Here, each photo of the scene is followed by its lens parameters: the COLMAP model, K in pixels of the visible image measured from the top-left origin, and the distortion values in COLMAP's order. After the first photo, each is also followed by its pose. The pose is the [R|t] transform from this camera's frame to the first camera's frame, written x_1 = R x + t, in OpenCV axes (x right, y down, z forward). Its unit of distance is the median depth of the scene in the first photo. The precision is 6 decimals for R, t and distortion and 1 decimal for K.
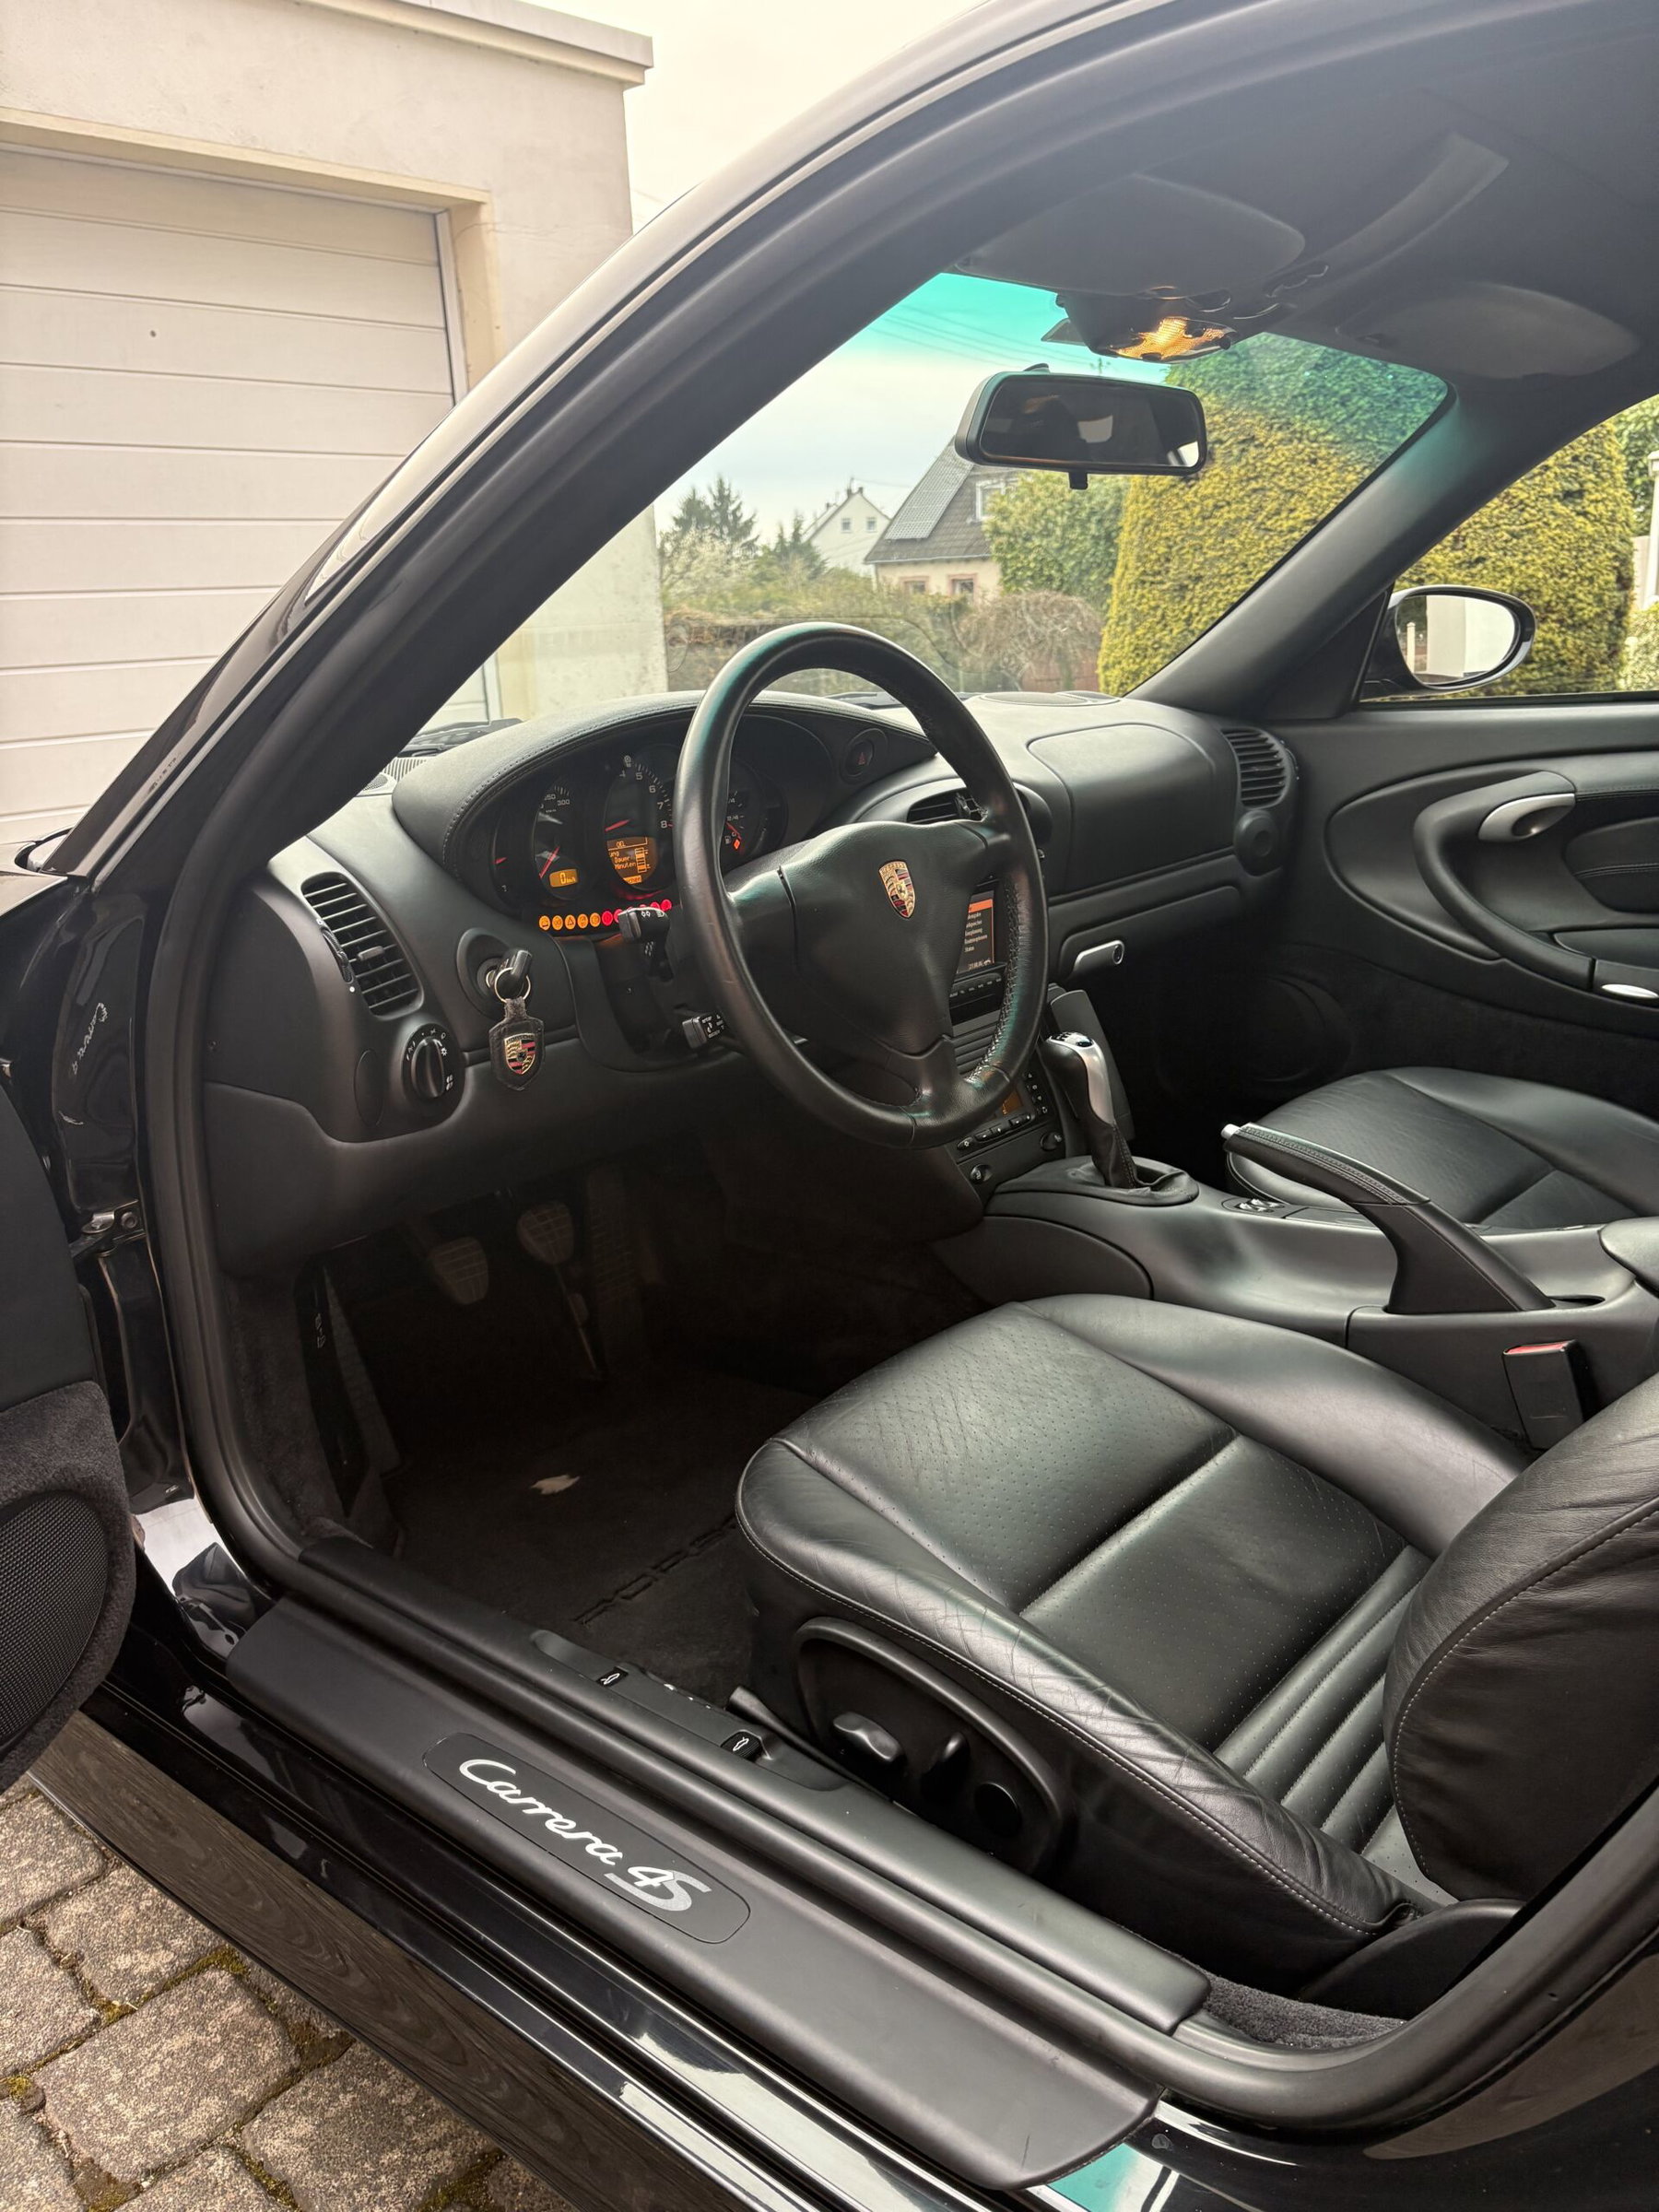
lens RADIAL K [[1674.4, 0, 845.8], [0, 1674.4, 1107.4], [0, 0, 1]] dist [0.057619, -0.079167]
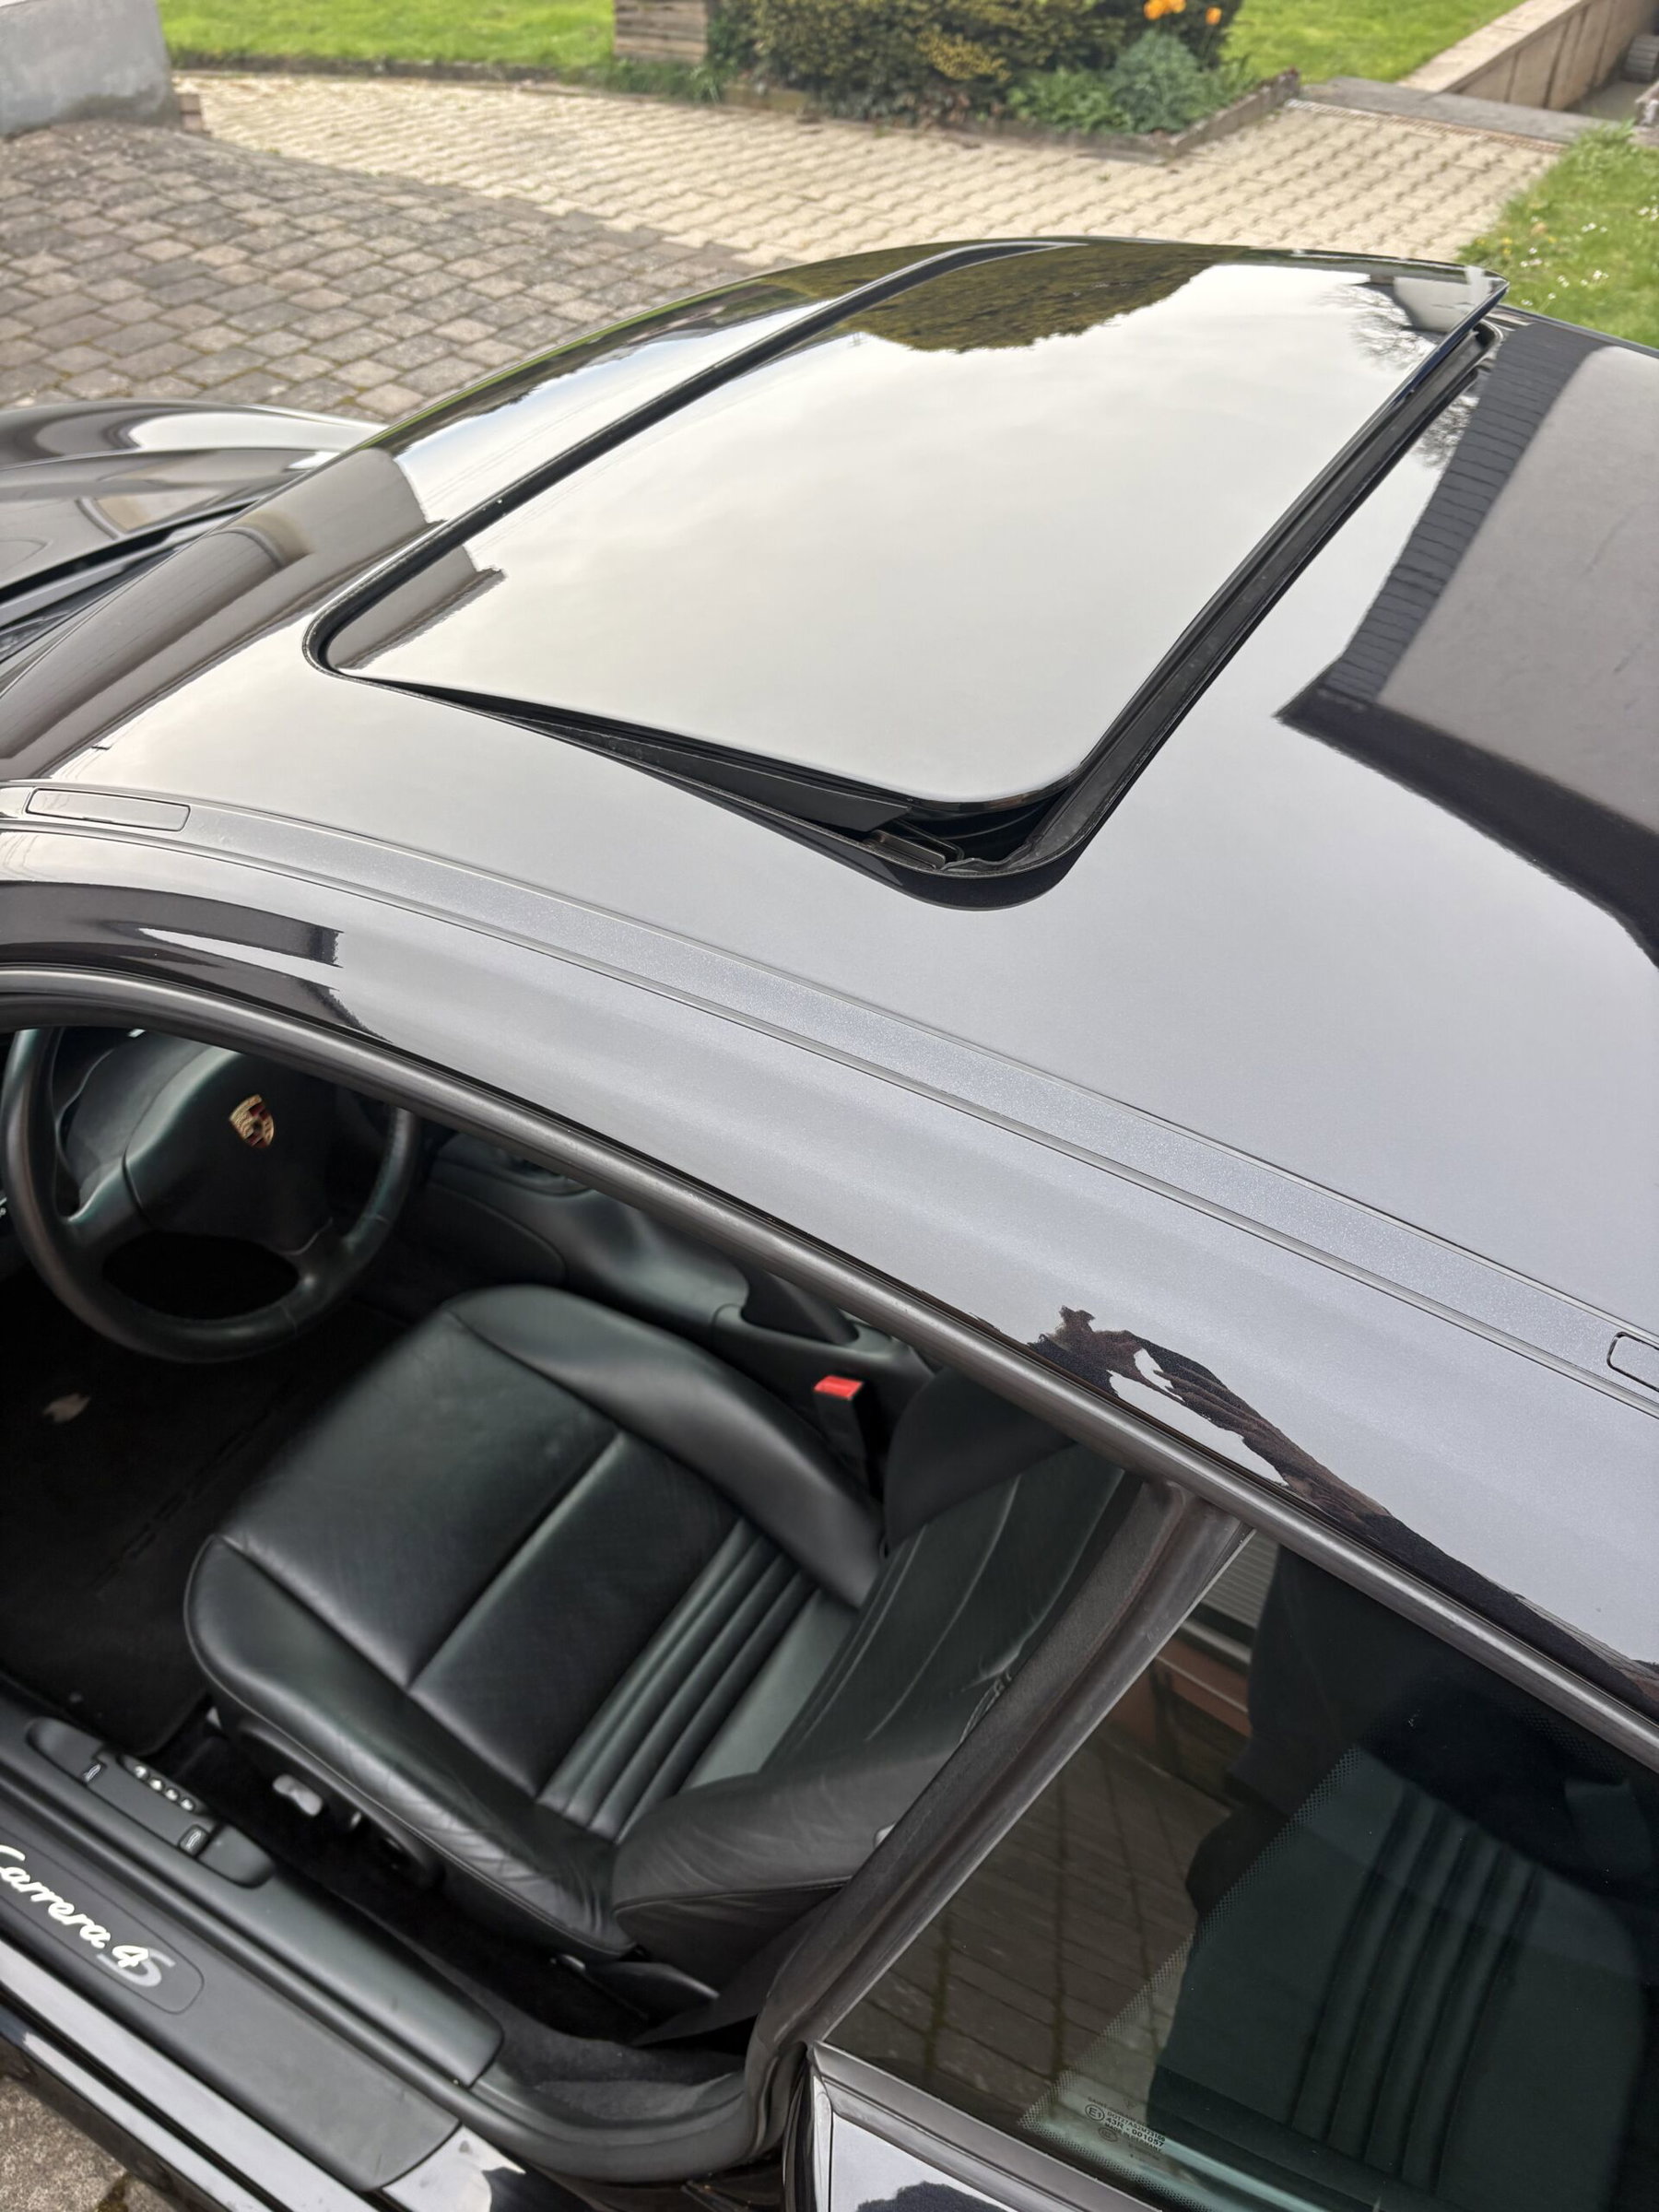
lens RADIAL K [[1674.4, 0, 828.7], [0, 1674.4, 1132.1], [0, 0, 1]] dist [0.057619, -0.079167]
pose [[0.982689, -0.080552, 0.166833, 0.206896], [-0.001805, 0.896320, 0.443404, -0.586917], [-0.185253, -0.436029, 0.880659, -0.025515]]
